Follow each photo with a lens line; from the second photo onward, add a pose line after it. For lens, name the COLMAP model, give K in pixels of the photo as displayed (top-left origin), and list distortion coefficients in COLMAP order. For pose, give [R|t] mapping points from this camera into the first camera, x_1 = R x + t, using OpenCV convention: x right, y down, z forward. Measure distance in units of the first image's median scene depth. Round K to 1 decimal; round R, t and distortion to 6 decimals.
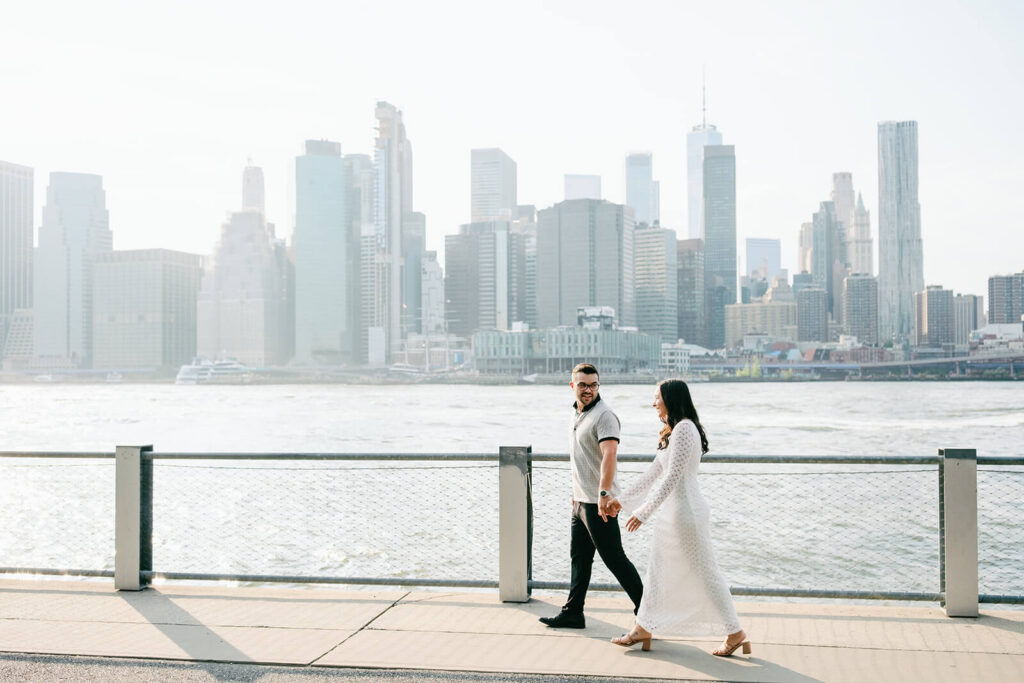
lens RADIAL K [[1043.5, 0, 532.7], [0, 1043.5, 346.0], [0, 0, 1]] dist [0.022408, 0.000000]
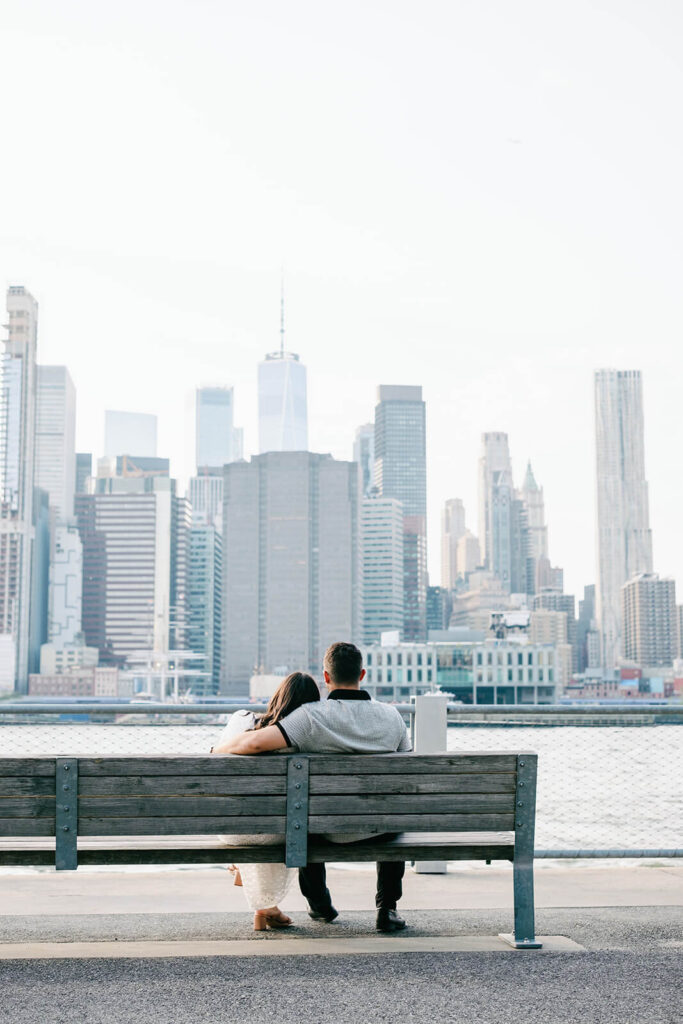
lens RADIAL K [[1536.4, 0, 345.7], [0, 1536.4, 515.8], [0, 0, 1]] dist [-0.006019, 0.000000]
pose [[0.957083, 0.042187, 0.286725, -0.145112], [-0.013360, 0.994719, -0.101760, 0.001598], [-0.289504, 0.093562, 0.952593, 0.030967]]
